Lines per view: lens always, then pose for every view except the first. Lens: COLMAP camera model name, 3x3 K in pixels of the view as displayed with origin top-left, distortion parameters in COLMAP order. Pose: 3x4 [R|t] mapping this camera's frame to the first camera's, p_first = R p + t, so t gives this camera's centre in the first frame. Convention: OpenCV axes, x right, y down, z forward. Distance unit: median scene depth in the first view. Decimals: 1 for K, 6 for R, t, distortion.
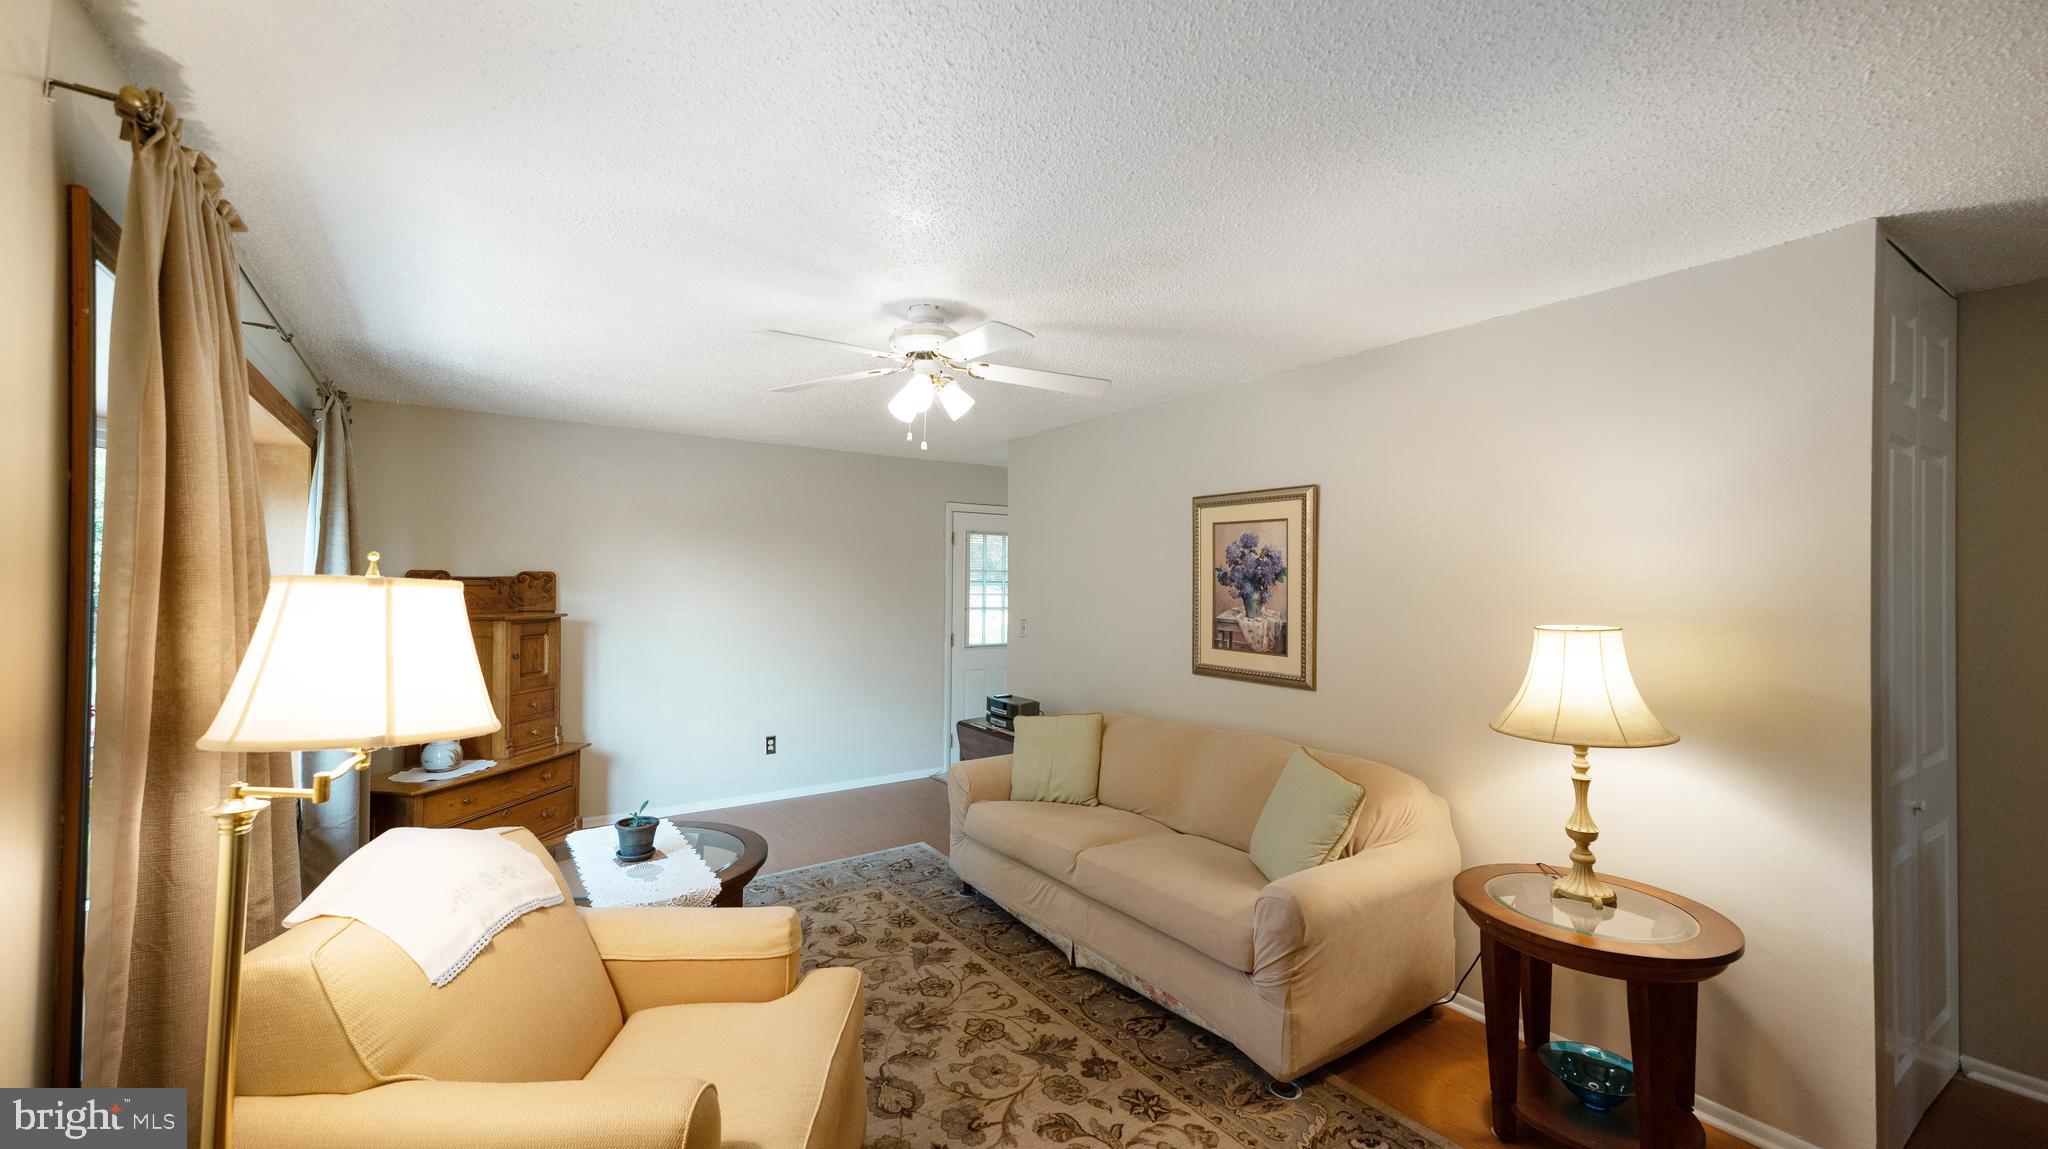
lens RADIAL K [[810.8, 0, 1024.0], [0, 810.8, 574.5], [0, 0, 1]] dist [0.031032, 0.000039]
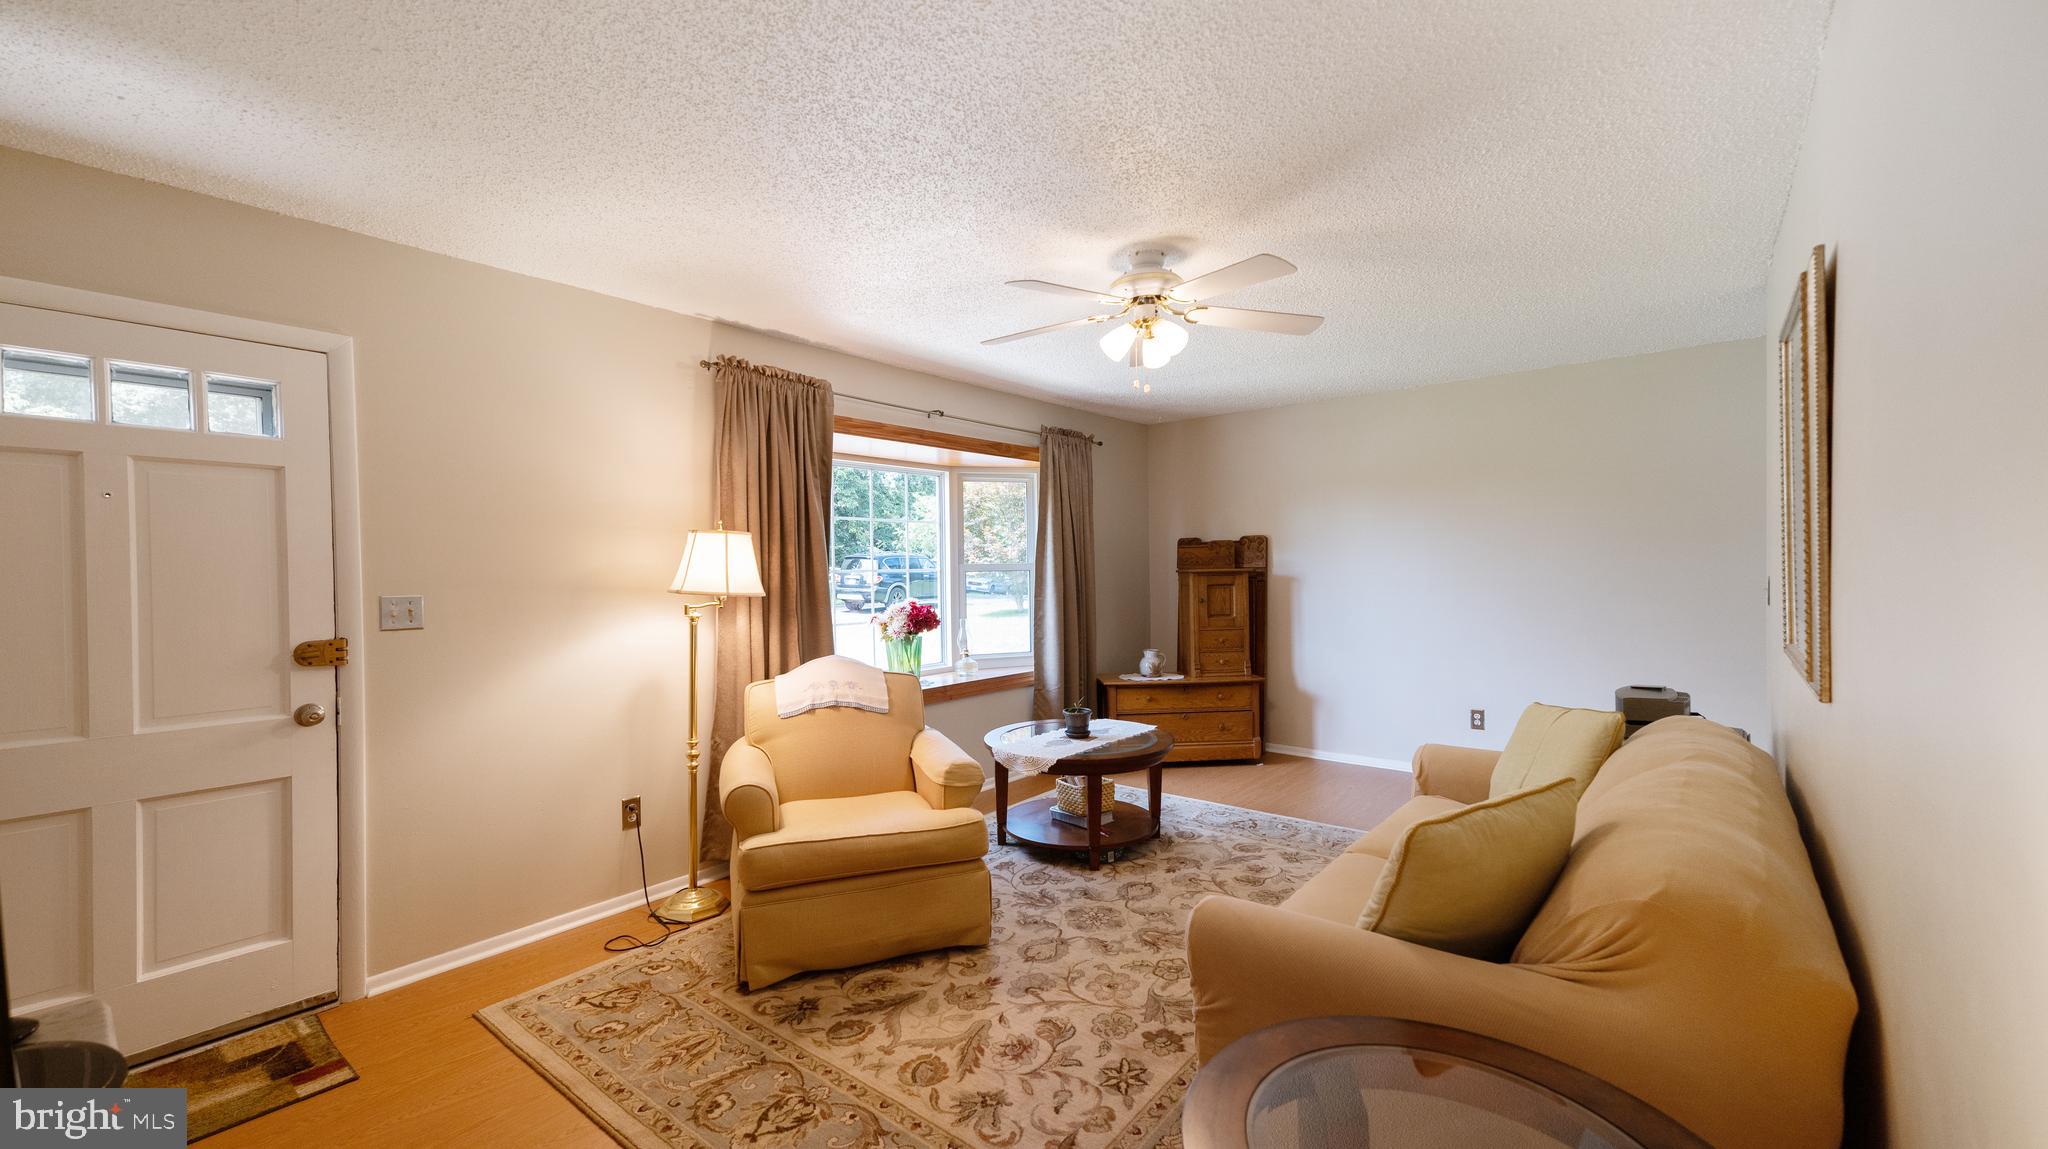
lens RADIAL K [[830.4, 0, 1024.0], [0, 830.4, 574.5], [0, 0, 1]] dist [0.022757, 0.000132]
pose [[0.273665, -0.004861, -0.961813, 0.682163], [0.026614, 0.999643, 0.002520, 0.057116], [0.961457, -0.026287, 0.273696, 0.441903]]
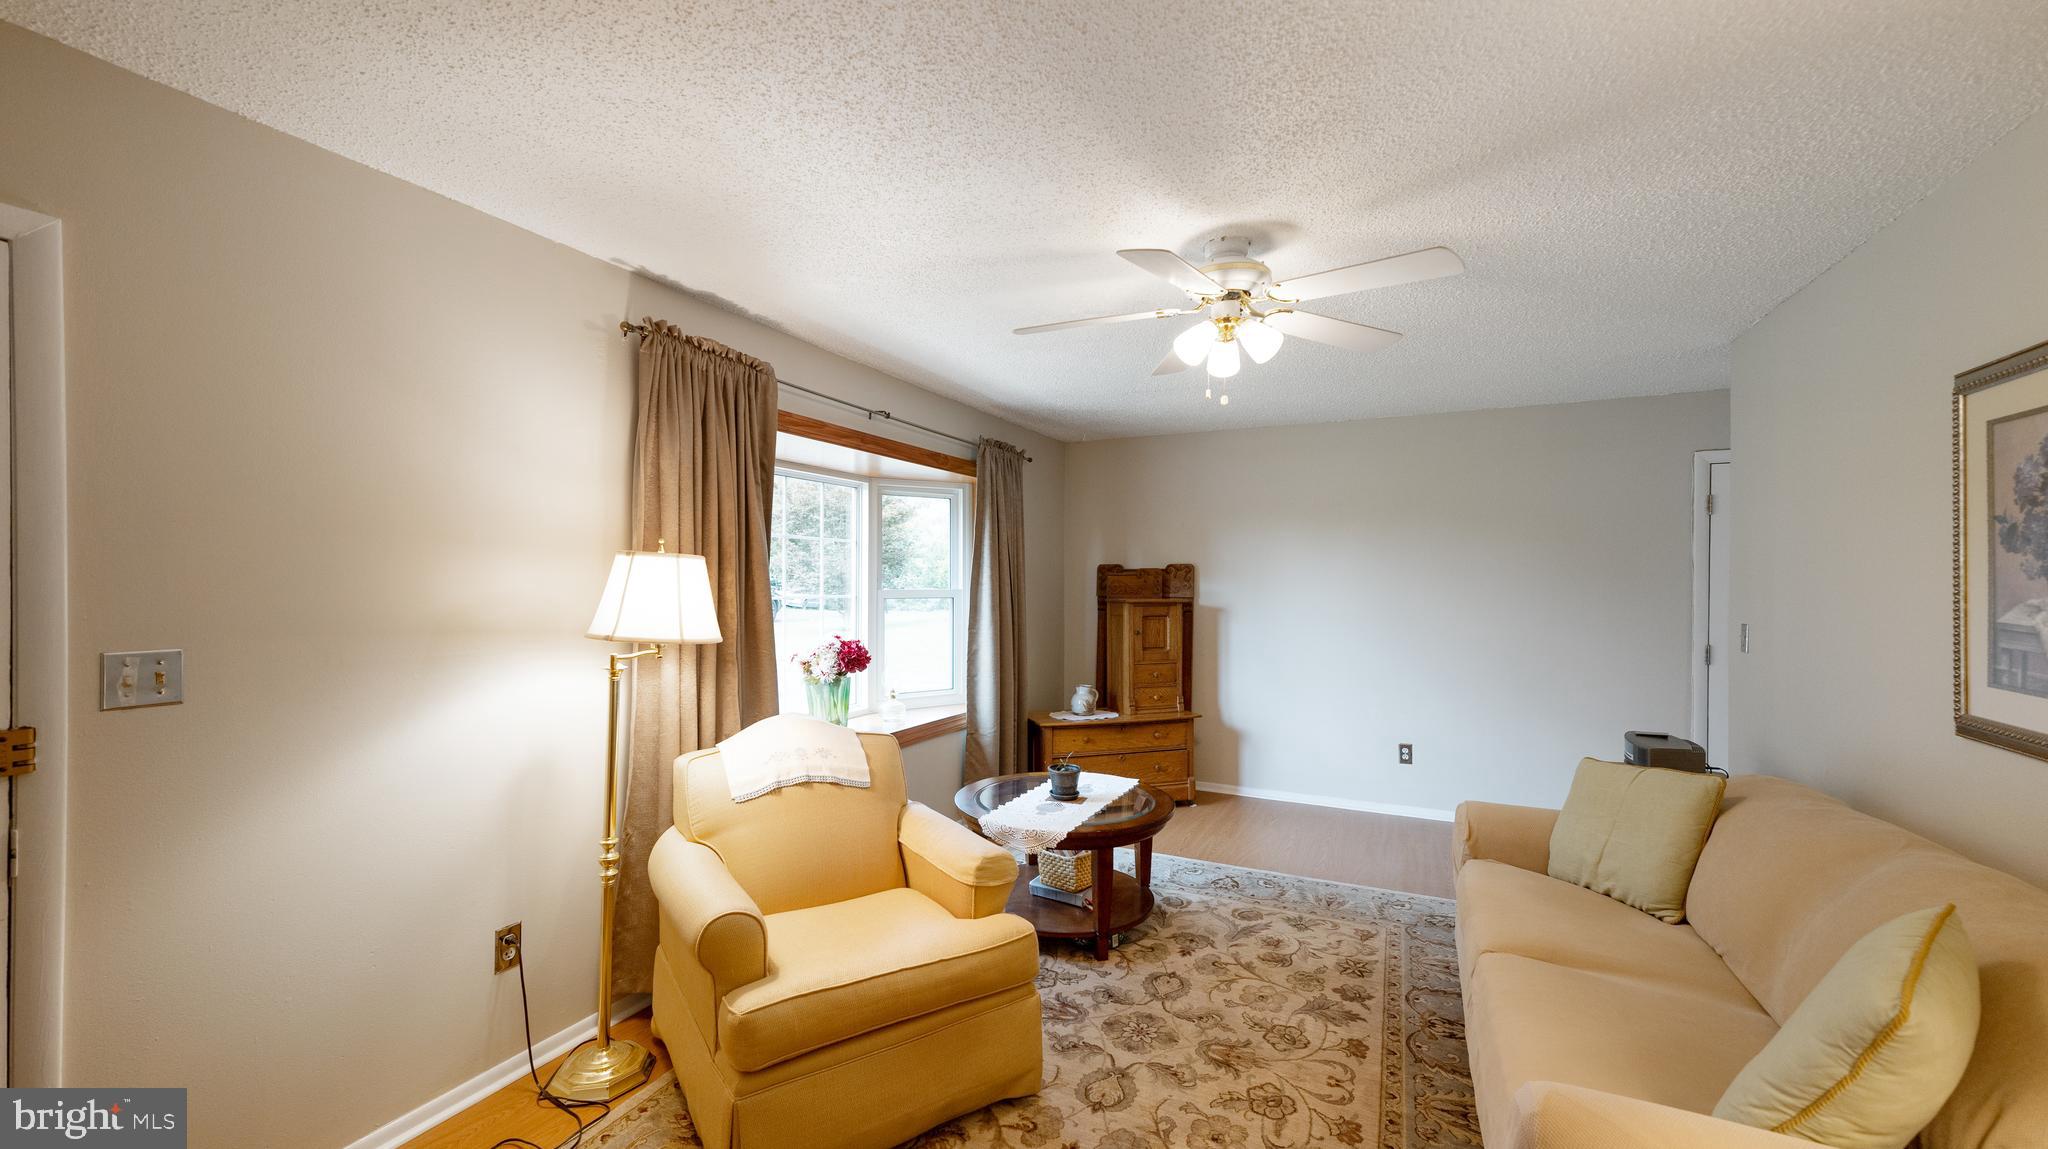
lens RADIAL K [[824.2, 0, 1022.2], [0, 824.2, 579.5], [0, 0, 1]] dist [0.023998, -0.000565]
pose [[0.491635, -0.007925, -0.870765, 0.436074], [0.008925, 0.999952, -0.004061, 0.029077], [0.870756, -0.005775, 0.491682, 0.296940]]
